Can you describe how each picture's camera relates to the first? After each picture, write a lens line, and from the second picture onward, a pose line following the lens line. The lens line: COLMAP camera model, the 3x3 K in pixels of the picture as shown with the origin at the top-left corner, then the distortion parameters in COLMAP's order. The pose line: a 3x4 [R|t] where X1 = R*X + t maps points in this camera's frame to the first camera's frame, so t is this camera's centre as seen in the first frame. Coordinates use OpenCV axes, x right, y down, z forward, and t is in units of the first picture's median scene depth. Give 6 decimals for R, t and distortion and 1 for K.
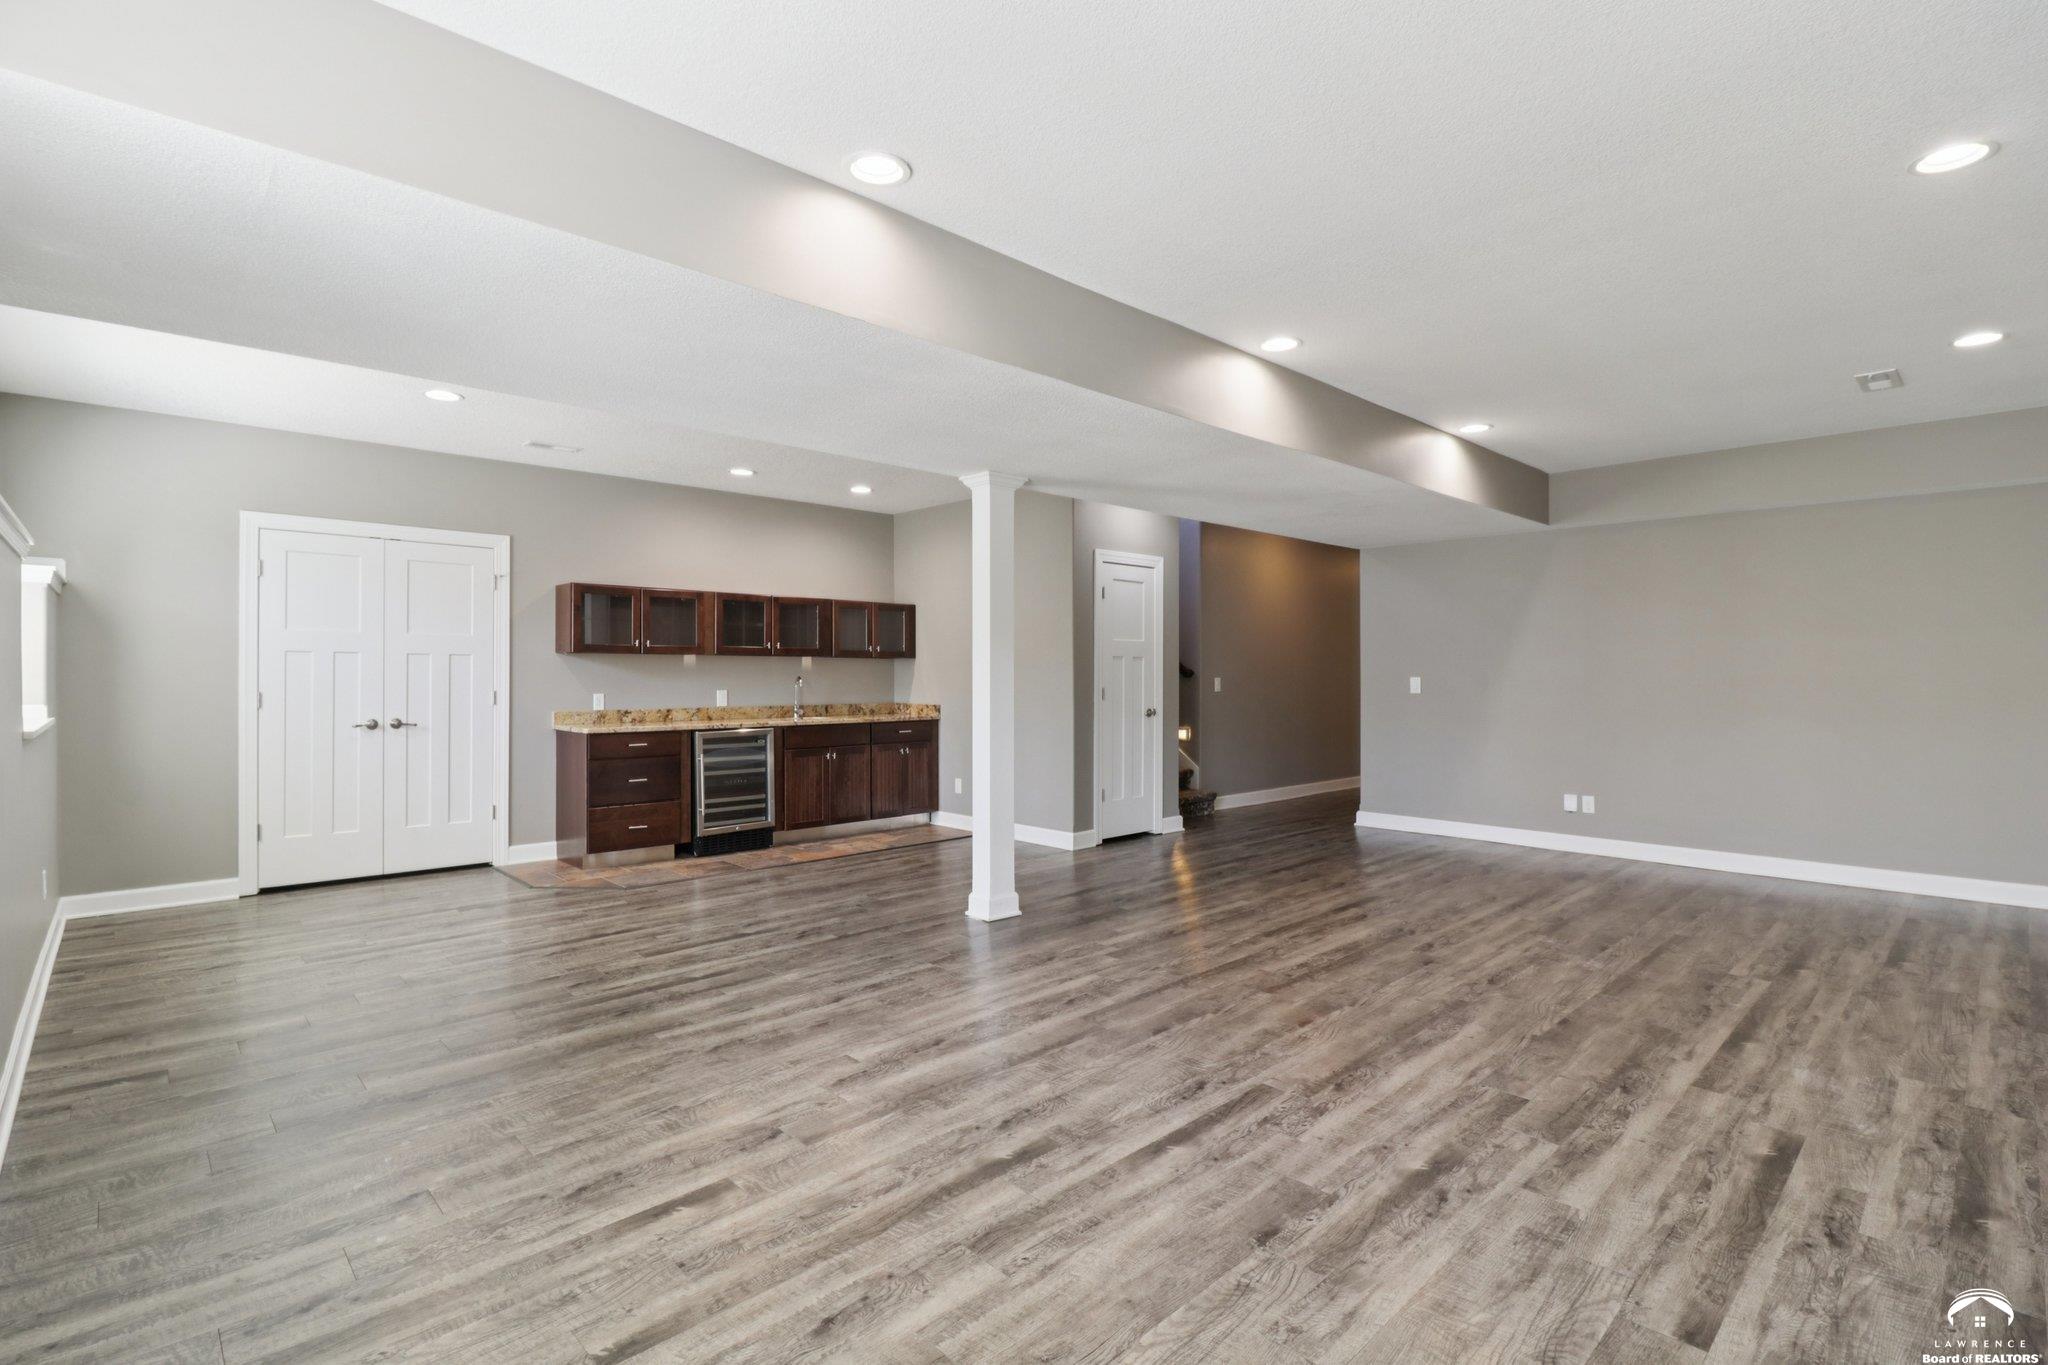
lens RADIAL K [[948.1, 0, 1003.5], [0, 948.1, 653.1], [0, 0, 1]] dist [0.004071, -0.012739]
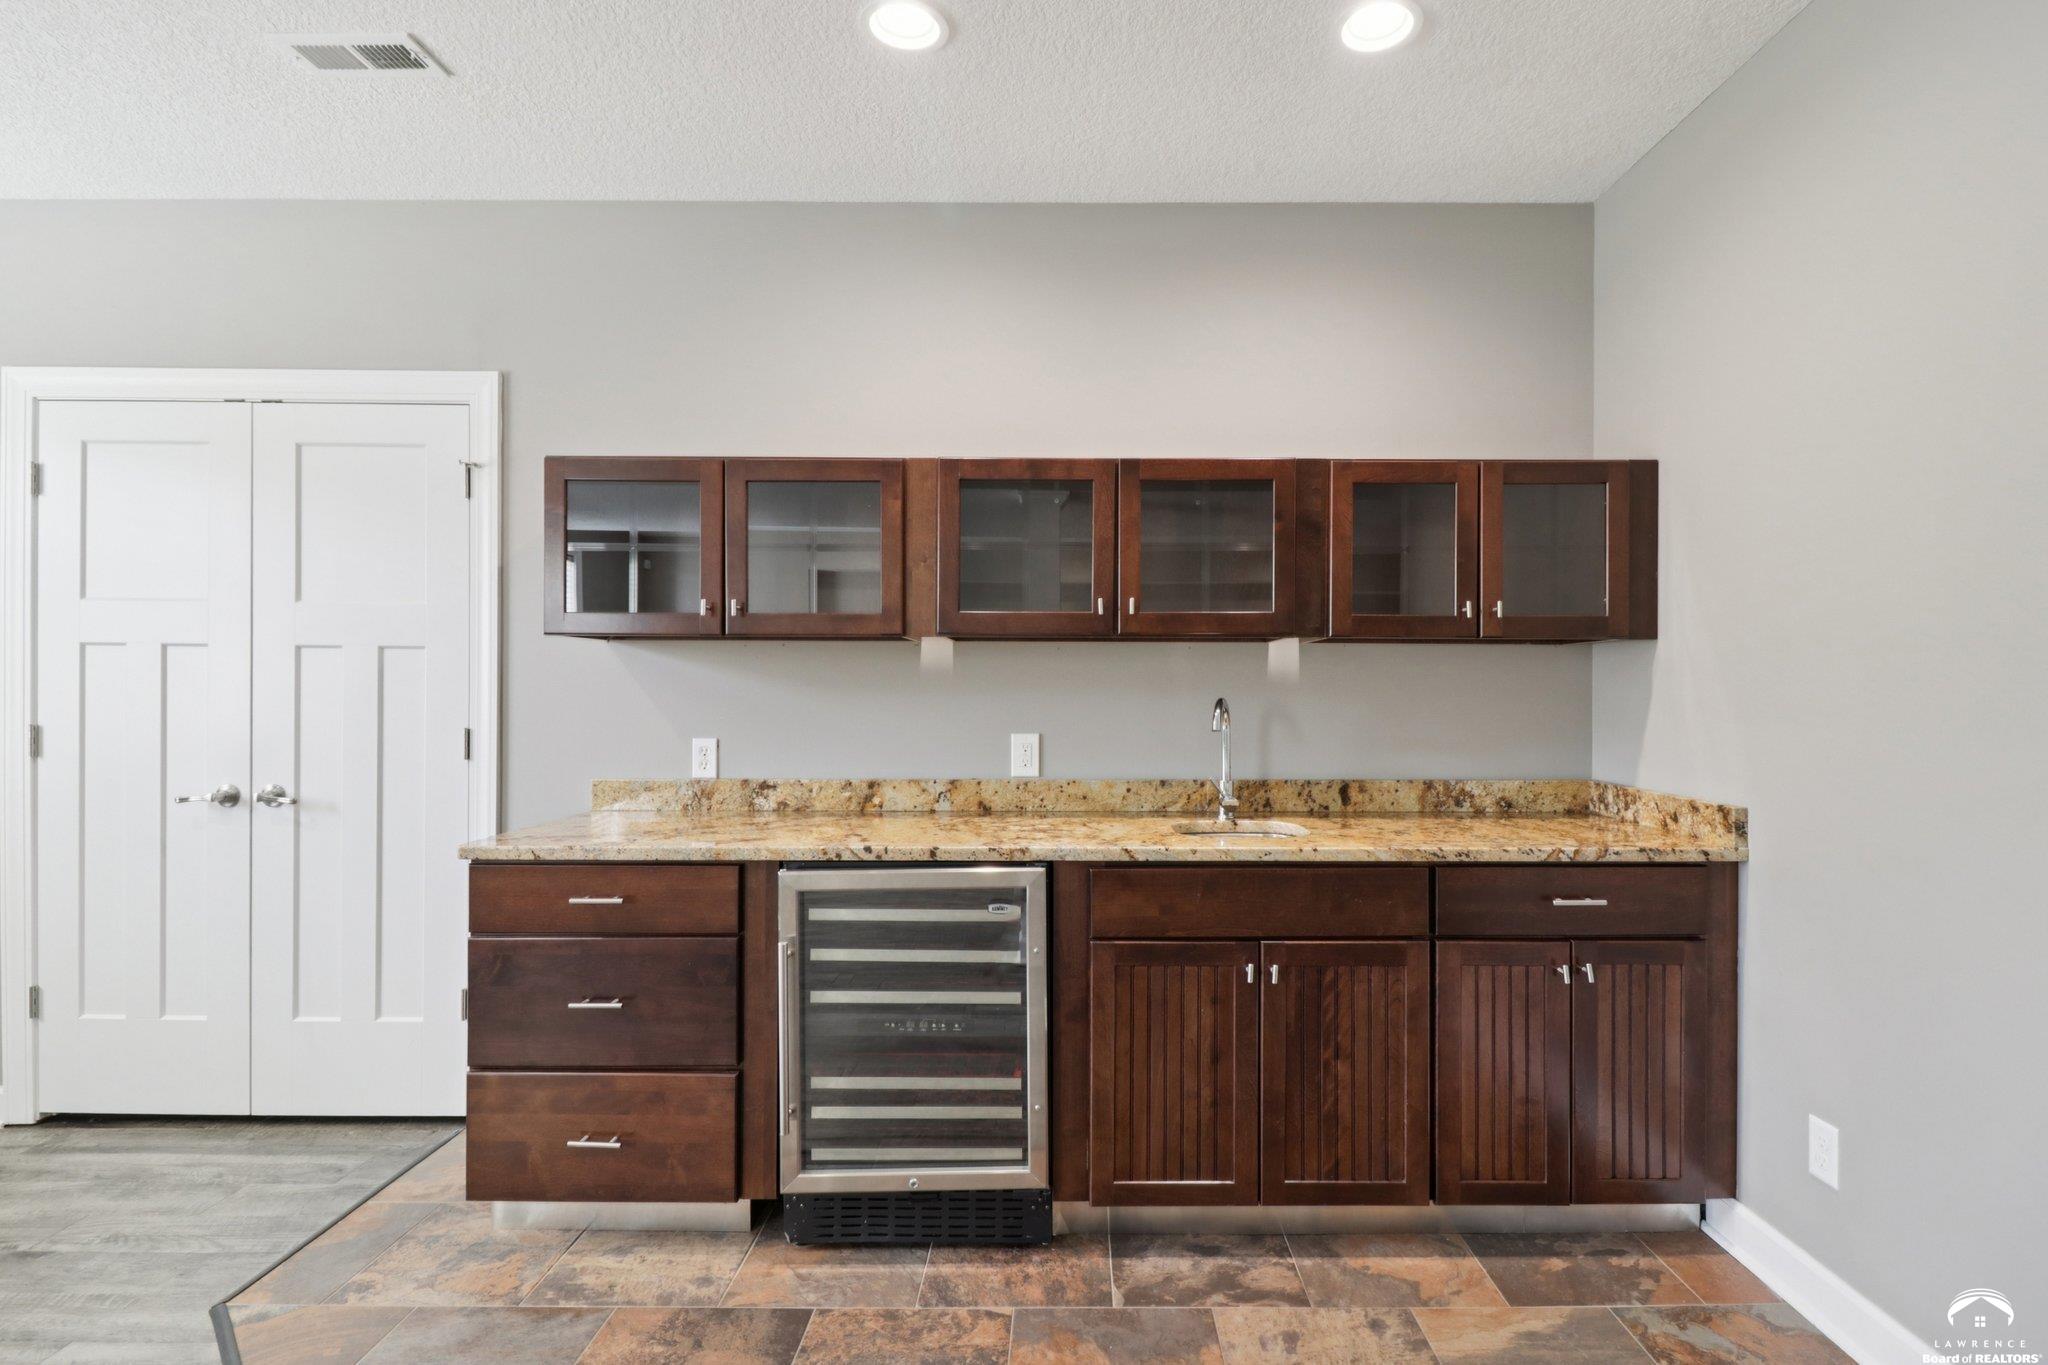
lens RADIAL K [[1068.5, 0, 1024.0], [0, 1068.5, 682.5], [0, 0, 1]] dist [0.022569, -0.022384]
pose [[0.733054, -0.001979, -0.680168, -0.011846], [0.012155, 0.999874, 0.010190, 0.015819], [0.680062, -0.015737, 0.732985, 0.744163]]
